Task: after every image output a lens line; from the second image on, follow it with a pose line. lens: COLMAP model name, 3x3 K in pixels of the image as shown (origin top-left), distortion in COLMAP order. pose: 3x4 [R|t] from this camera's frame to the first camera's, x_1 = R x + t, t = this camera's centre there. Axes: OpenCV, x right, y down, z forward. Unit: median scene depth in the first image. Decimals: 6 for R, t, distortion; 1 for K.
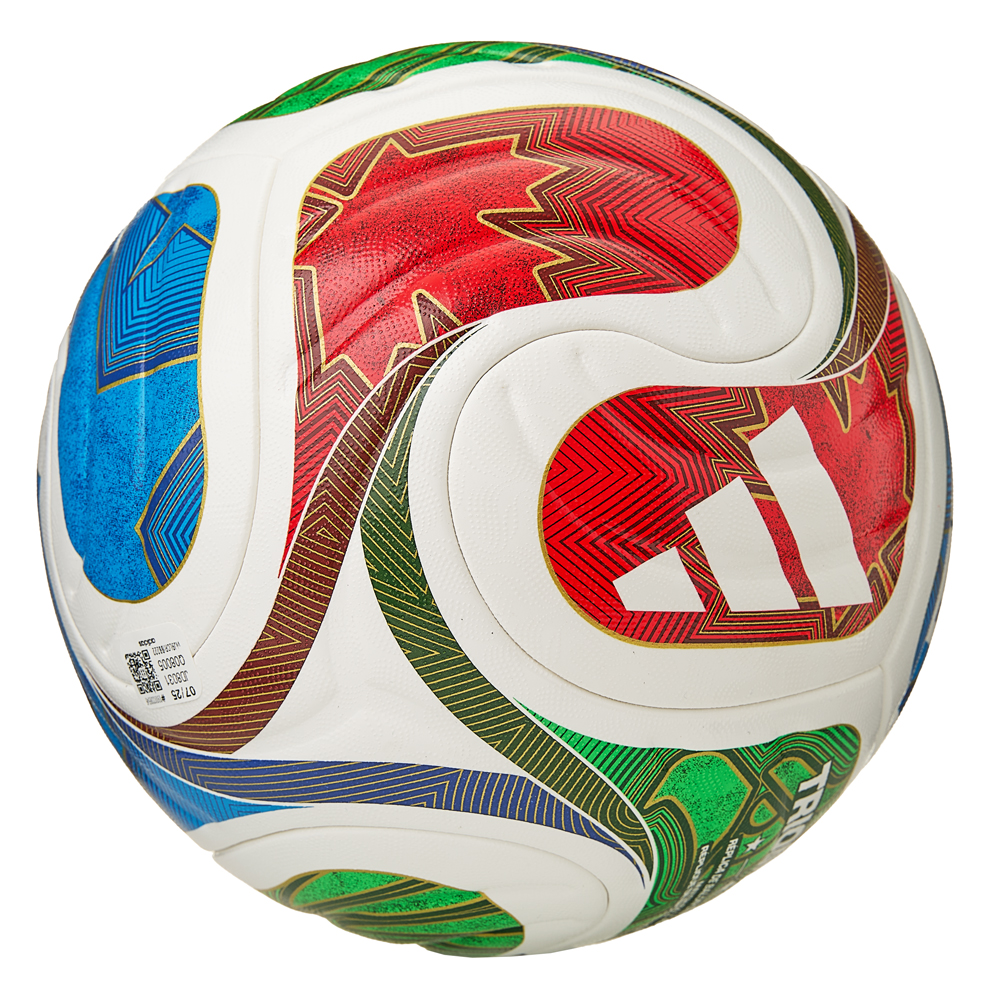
lens RADIAL K [[3896.6, 0, 500.0], [0, 3896.6, 500.0], [0, 0, 1]] dist [0.001422, 0.673259]
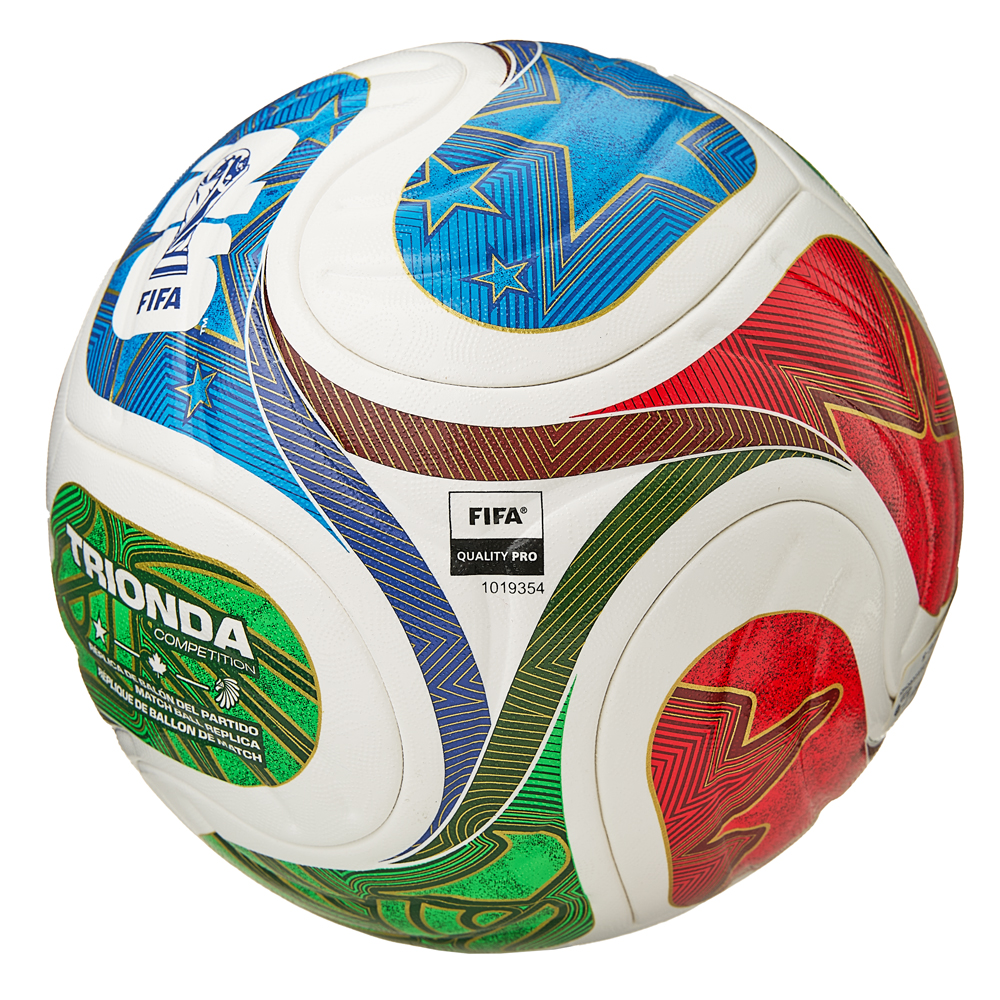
lens RADIAL K [[3896.6, 0, 500.0], [0, 3896.6, 500.0], [0, 0, 1]] dist [0.001422, 0.673259]
pose [[-0.577417, -0.642579, -0.503669, 0.547781], [-0.266276, 0.731384, -0.627833, 0.685392], [0.771808, -0.228407, -0.593416, 1.732679]]
